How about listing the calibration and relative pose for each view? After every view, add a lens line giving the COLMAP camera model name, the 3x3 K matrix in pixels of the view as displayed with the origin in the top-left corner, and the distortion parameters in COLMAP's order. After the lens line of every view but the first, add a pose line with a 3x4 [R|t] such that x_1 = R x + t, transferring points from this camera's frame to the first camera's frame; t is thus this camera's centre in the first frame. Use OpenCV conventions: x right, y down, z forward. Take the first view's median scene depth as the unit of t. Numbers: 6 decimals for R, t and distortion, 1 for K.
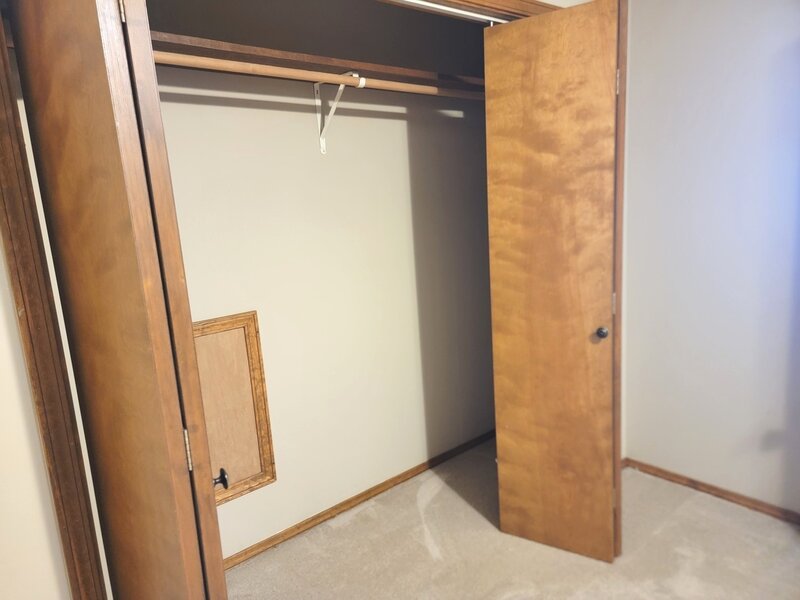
lens RADIAL K [[544.5, 0, 399.5], [0, 544.5, 302.2], [0, 0, 1]] dist [0.036357, -0.008541]
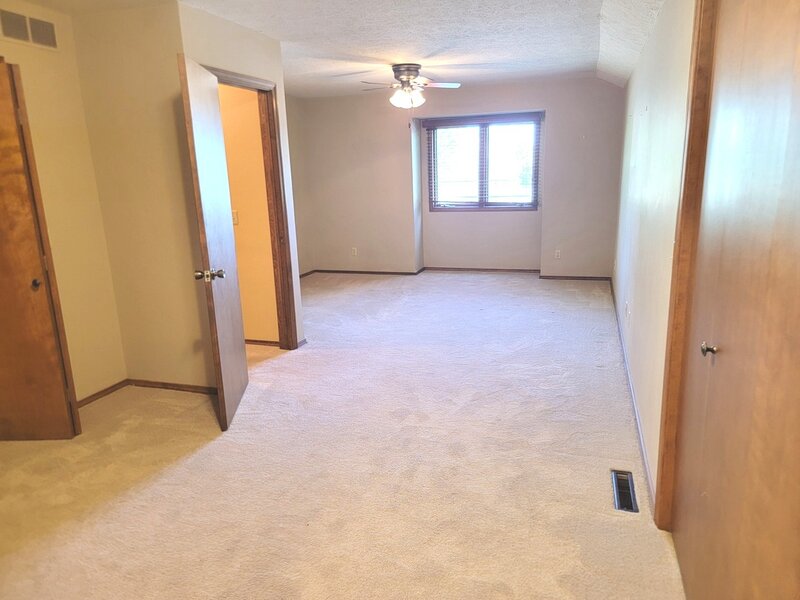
lens RADIAL K [[544.5, 0, 401.9], [0, 544.5, 296.5], [0, 0, 1]] dist [0.036357, -0.008541]
pose [[0.846052, -0.074467, 0.527873, 0.416601], [0.064698, 0.997219, 0.036982, 0.101191], [-0.529159, 0.002864, 0.848518, -0.803926]]
